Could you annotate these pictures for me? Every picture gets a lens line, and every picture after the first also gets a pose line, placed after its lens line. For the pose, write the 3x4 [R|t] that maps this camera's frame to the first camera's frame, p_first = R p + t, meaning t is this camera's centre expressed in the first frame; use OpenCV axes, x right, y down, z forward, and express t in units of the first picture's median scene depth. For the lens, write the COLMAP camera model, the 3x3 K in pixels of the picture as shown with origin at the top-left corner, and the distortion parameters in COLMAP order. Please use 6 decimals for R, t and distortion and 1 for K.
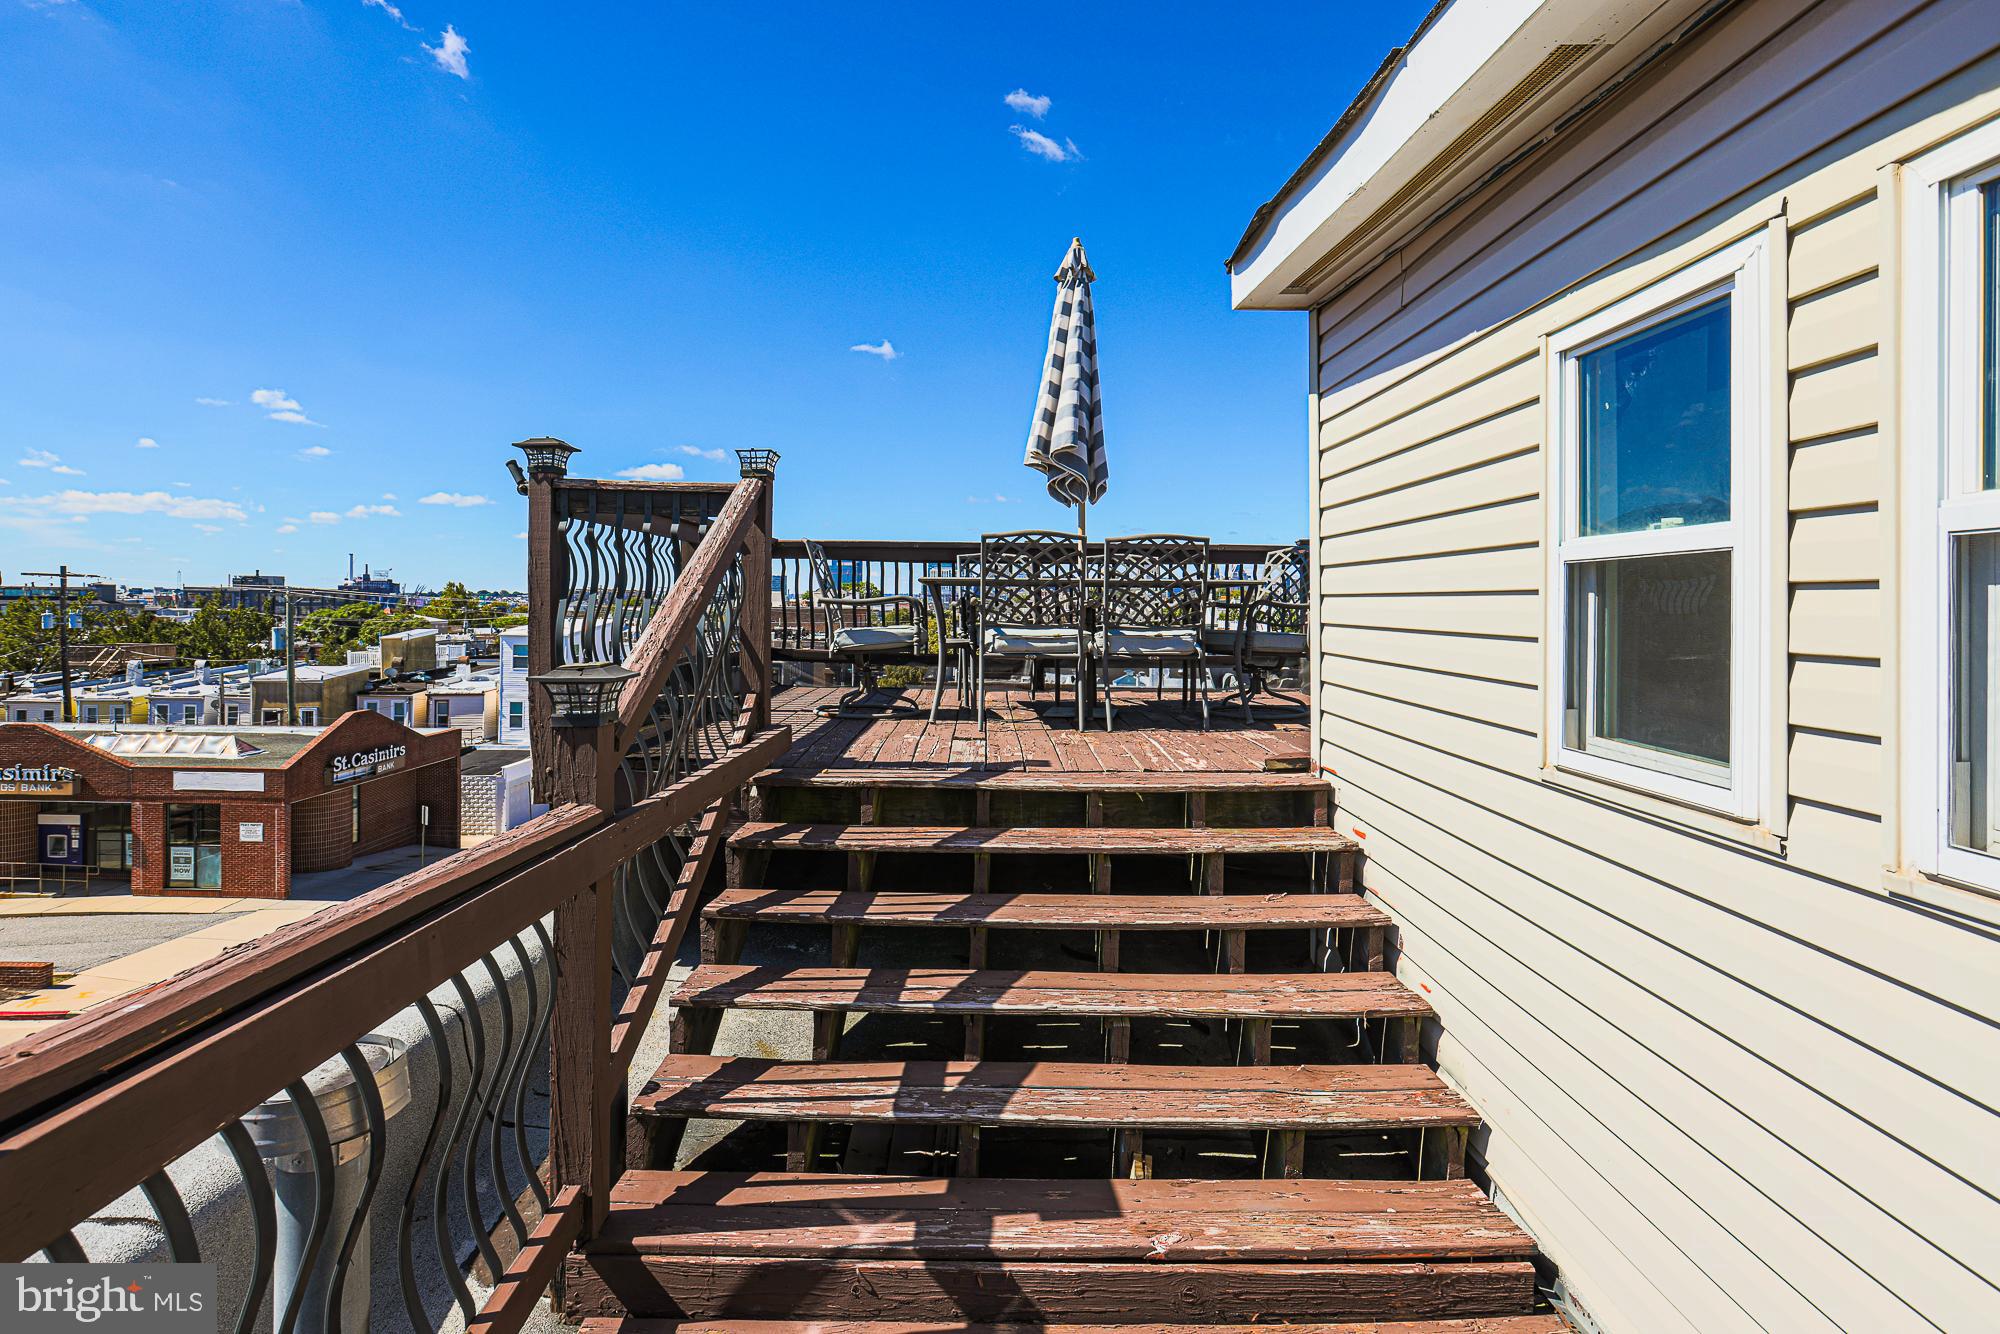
lens RADIAL K [[1132.8, 0, 1002.5], [0, 1132.8, 656.6], [0, 0, 1]] dist [0.002190, 0.000323]
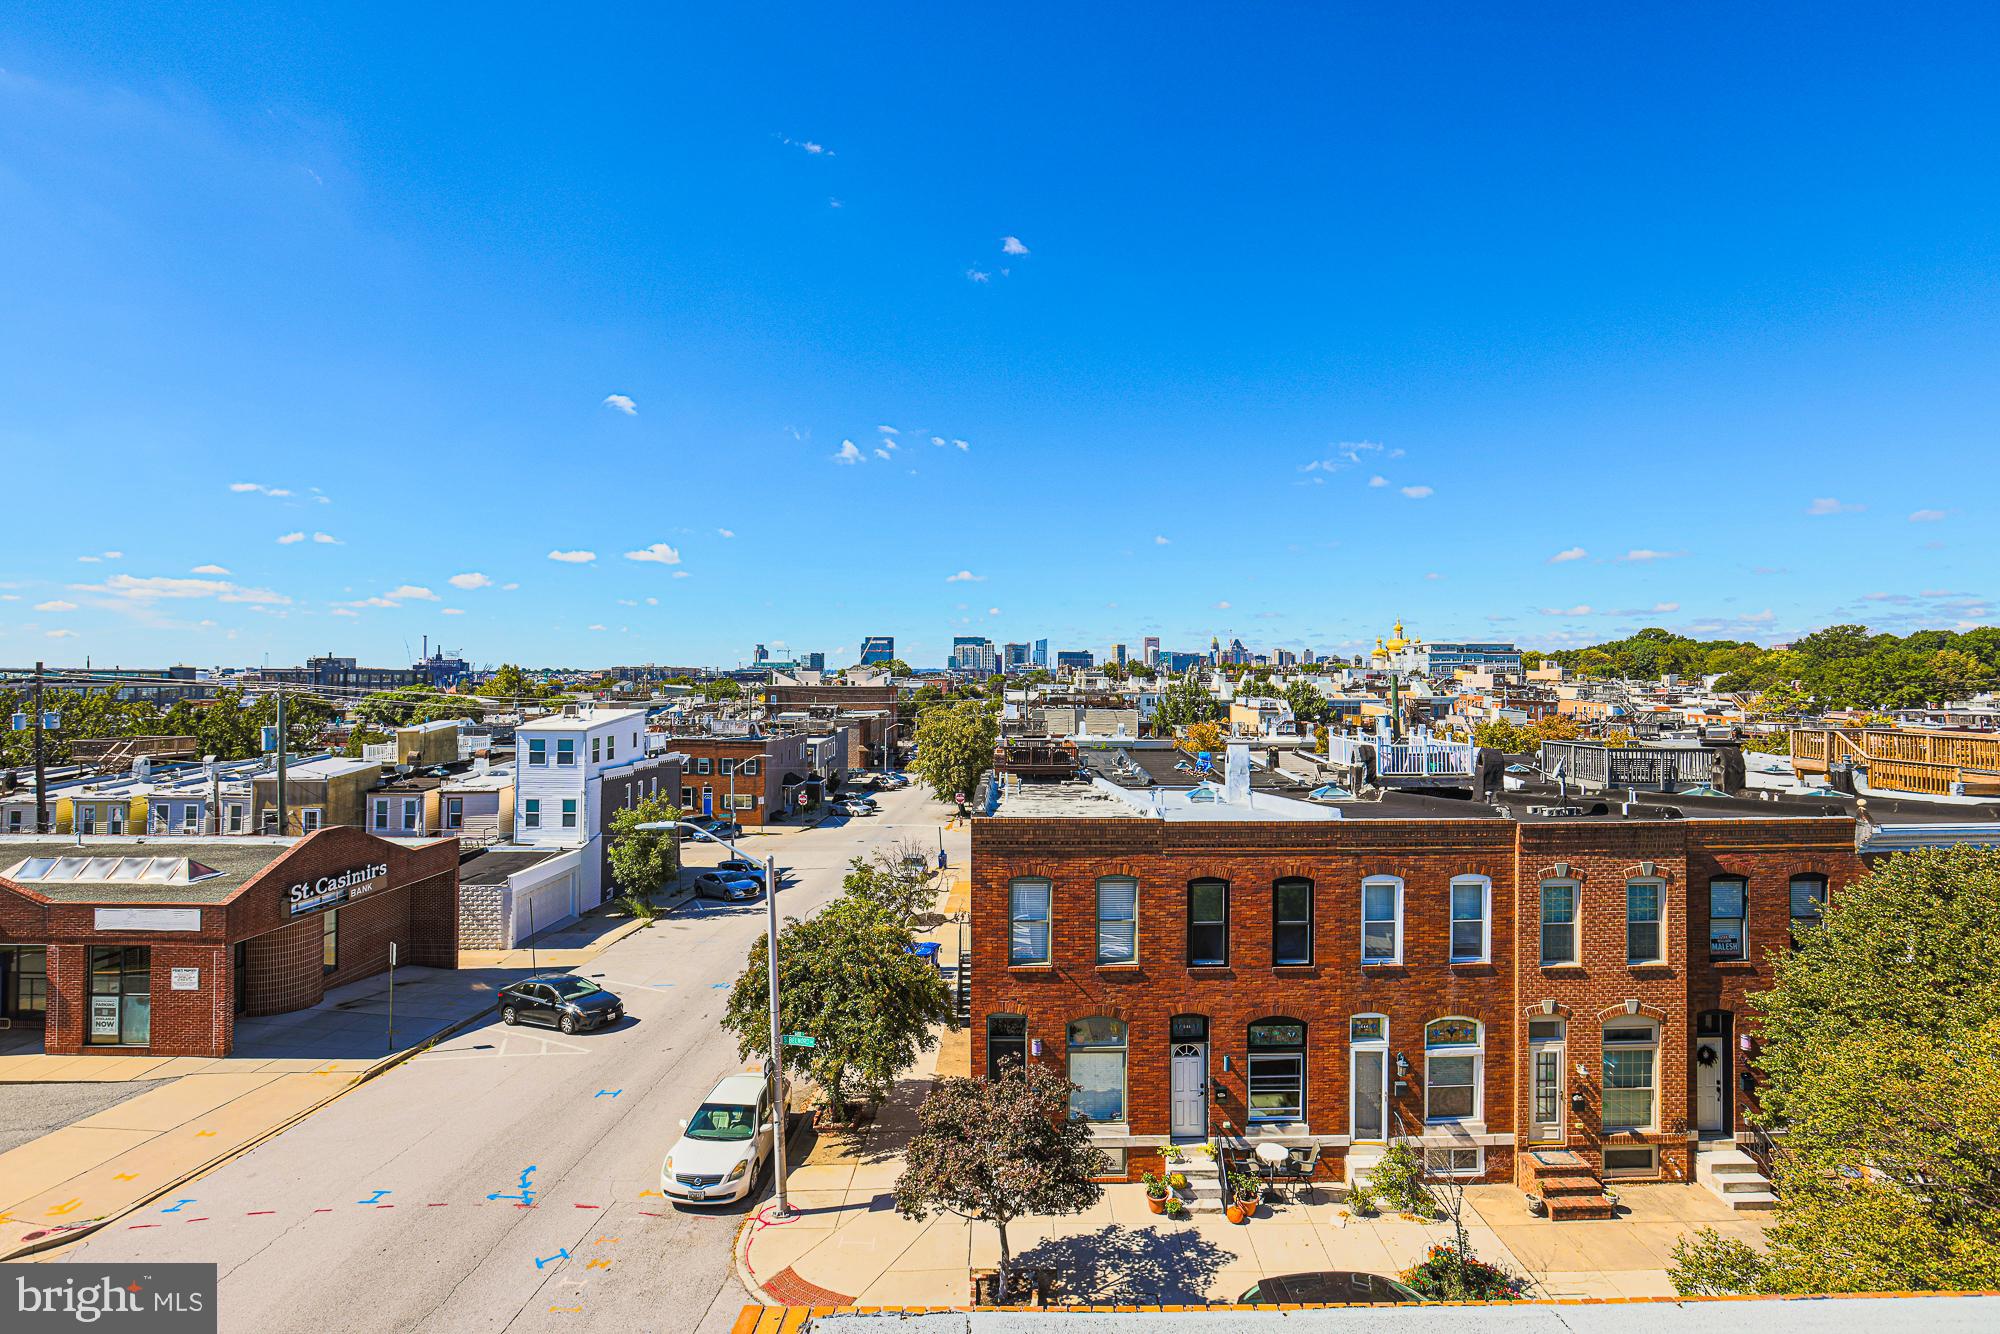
lens RADIAL K [[987.4, 0, 998.2], [0, 987.4, 681.5], [0, 0, 1]] dist [-0.052682, 0.020643]
pose [[0.999773, -0.000662, -0.021293, -0.026543], [-0.000104, 0.999354, -0.035940, -0.030871], [0.021303, 0.035934, 0.999127, 0.206780]]
